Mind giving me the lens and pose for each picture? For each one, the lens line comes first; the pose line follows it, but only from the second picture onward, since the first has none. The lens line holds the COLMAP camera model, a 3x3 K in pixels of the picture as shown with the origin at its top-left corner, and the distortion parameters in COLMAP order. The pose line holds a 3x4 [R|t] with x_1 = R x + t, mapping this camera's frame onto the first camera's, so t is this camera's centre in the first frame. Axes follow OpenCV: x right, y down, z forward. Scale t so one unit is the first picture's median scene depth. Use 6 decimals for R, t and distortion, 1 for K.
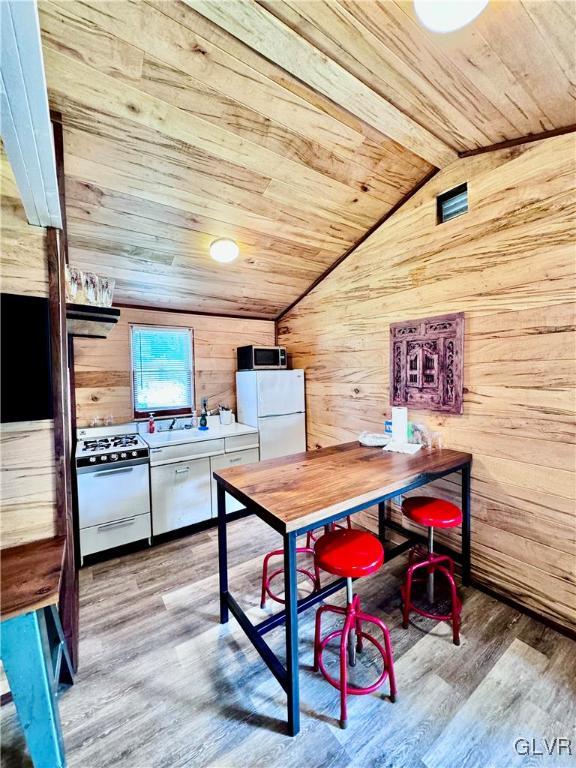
lens RADIAL K [[307.2, 0, 289.1], [0, 307.2, 383.9], [0, 0, 1]] dist [-0.002112, 0.000524]
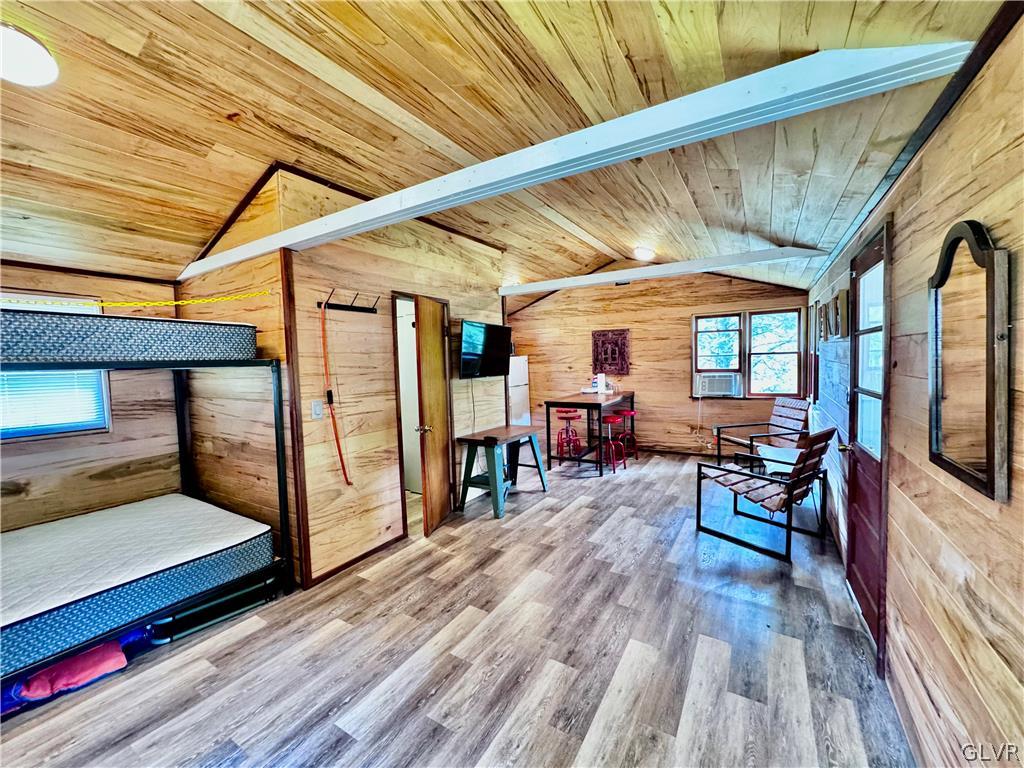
lens RADIAL K [[409.6, 0, 511.9], [0, 409.6, 382.8], [0, 0, 1]] dist [-0.002112, 0.000524]
pose [[0.915339, -0.035178, 0.401145, -1.195374], [0.032022, 0.999381, 0.014571, 0.075088], [-0.401409, -0.000492, 0.915899, -1.165678]]
